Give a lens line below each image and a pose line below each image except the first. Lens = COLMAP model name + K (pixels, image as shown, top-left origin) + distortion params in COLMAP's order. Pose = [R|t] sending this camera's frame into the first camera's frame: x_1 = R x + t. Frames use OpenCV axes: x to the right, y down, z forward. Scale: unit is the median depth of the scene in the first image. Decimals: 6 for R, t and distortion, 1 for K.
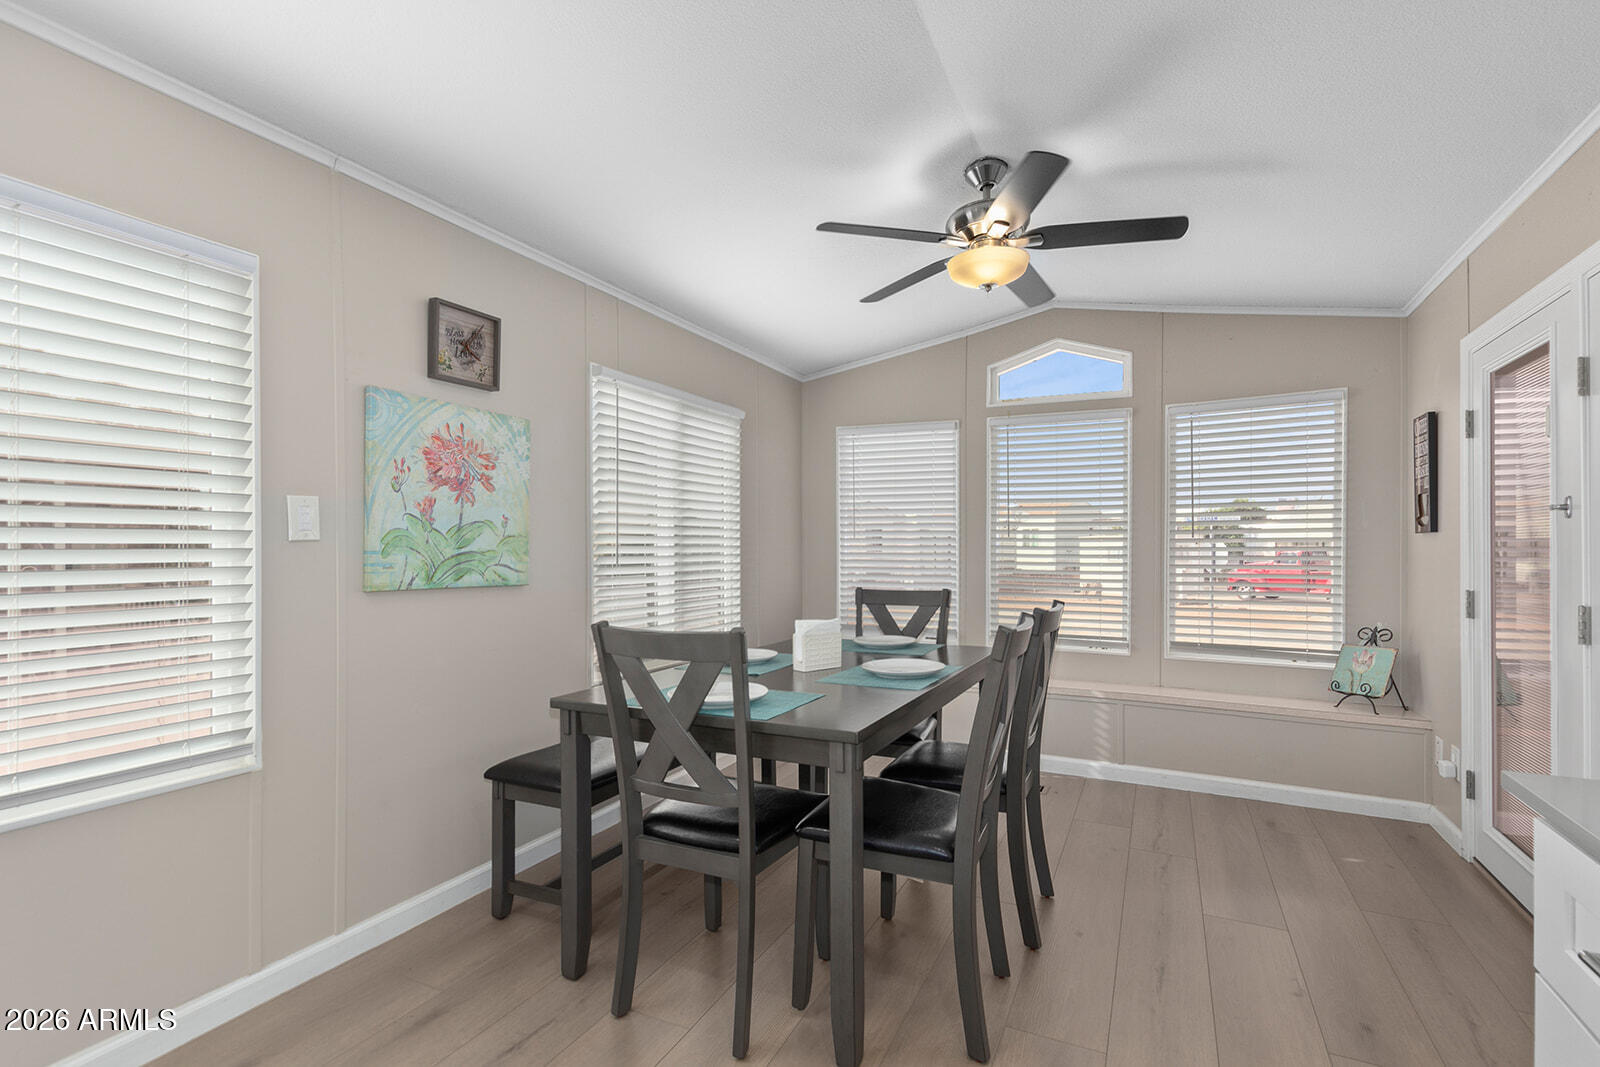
lens RADIAL K [[735.7, 0, 801.1], [0, 735.7, 543.3], [0, 0, 1]] dist [-0.006875, -0.000587]
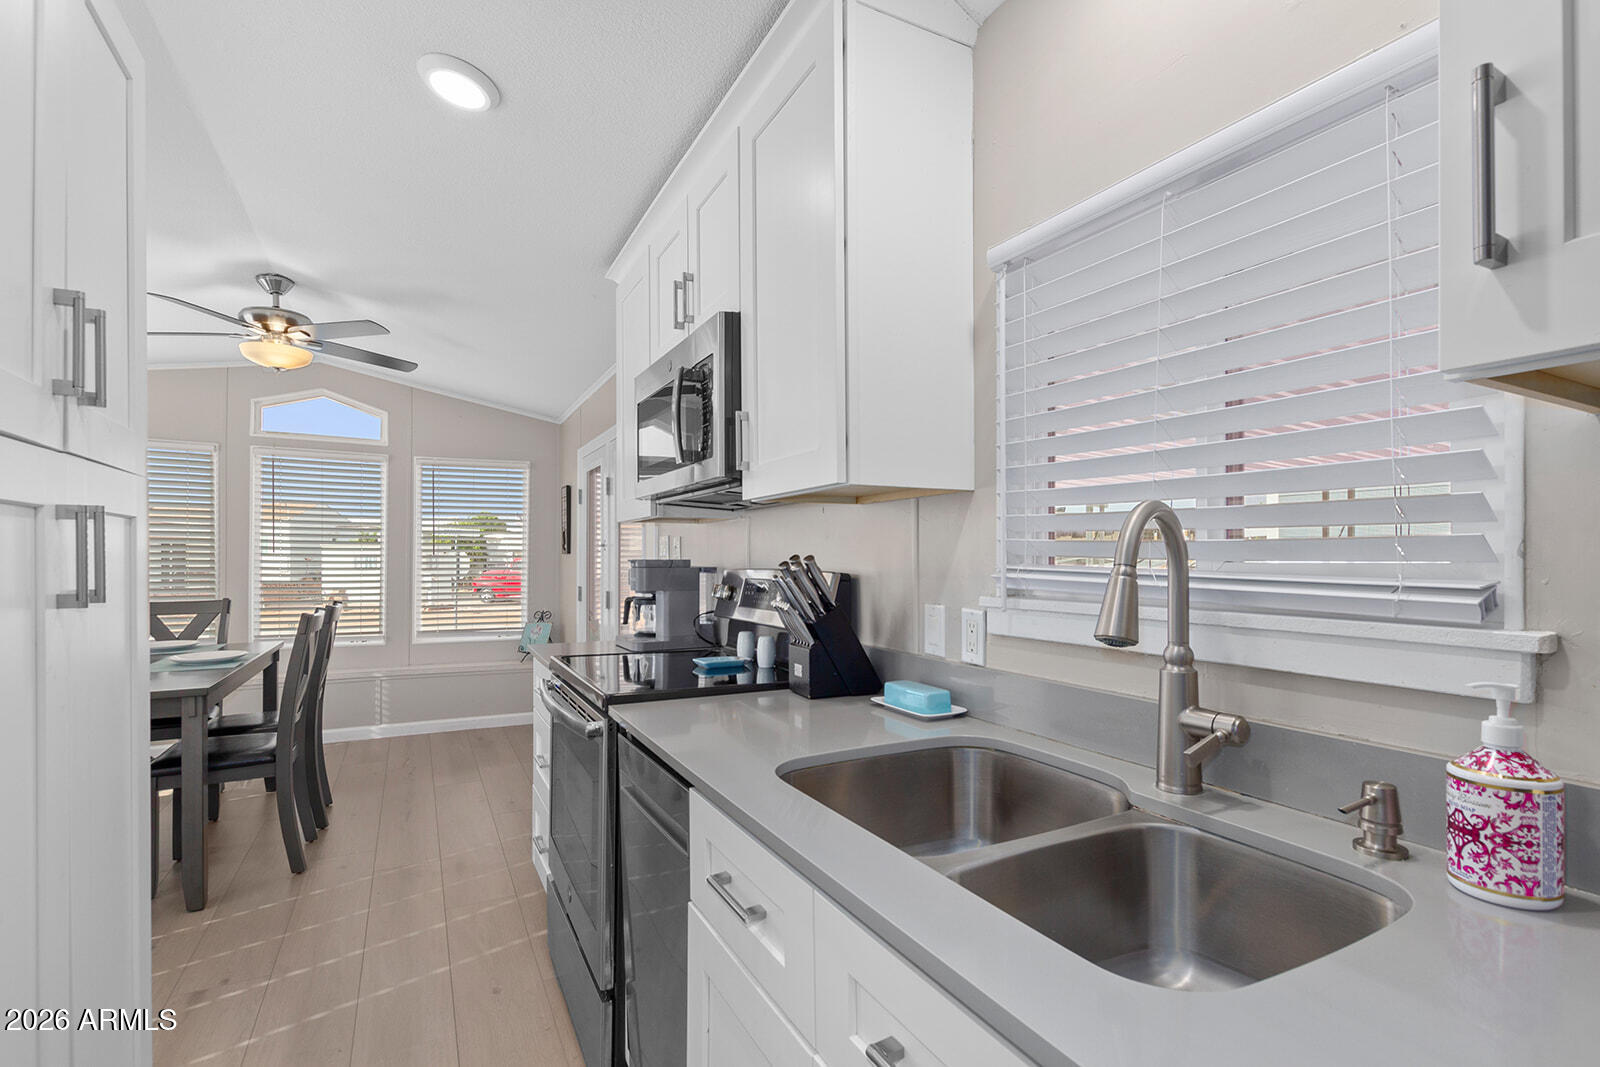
lens RADIAL K [[735.7, 0, 798.8], [0, 735.7, 557.4], [0, 0, 1]] dist [-0.006875, -0.000587]
pose [[0.588770, 0.004119, 0.808290, -0.209792], [-0.010187, 0.999945, 0.002324, -0.014431], [-0.808237, -0.009602, 0.588779, -0.431991]]
